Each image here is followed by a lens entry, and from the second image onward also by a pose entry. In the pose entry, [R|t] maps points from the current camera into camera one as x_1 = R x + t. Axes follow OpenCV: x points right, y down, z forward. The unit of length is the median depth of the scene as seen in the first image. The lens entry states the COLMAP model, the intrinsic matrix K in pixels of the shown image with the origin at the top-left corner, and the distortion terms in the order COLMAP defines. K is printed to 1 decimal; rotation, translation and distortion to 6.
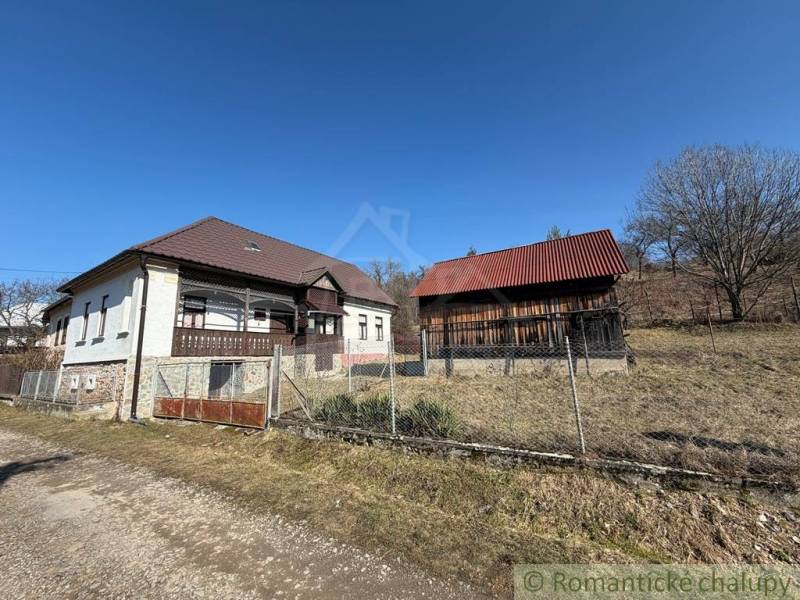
lens RADIAL K [[321.1, 0, 397.6], [0, 321.1, 300.4], [0, 0, 1]] dist [0.001522, 0.000180]
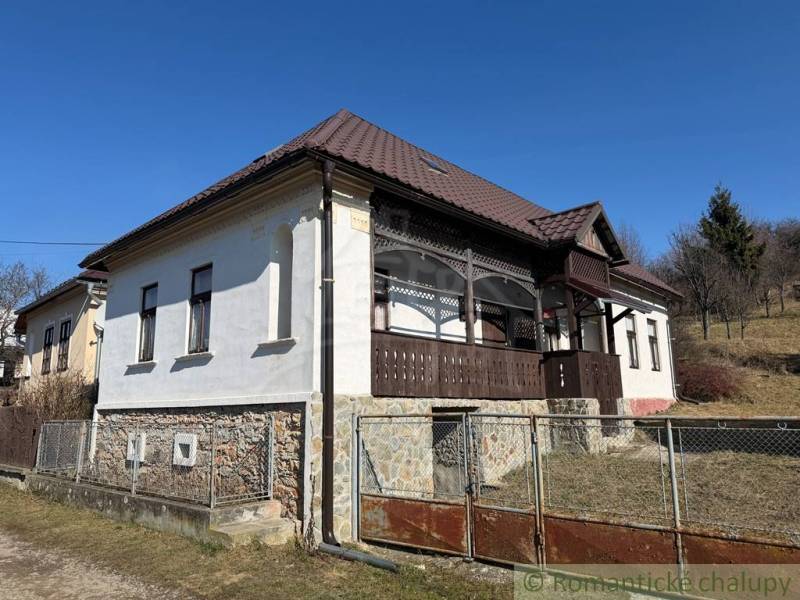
lens RADIAL K [[565.6, 0, 400.0], [0, 565.6, 300.0], [0, 0, 1]] dist [0.071403, -0.109032]
pose [[0.985518, -0.011888, -0.169153, -0.525271], [0.011032, 0.999921, -0.006003, 0.046587], [0.169211, 0.004050, 0.985571, 0.244614]]
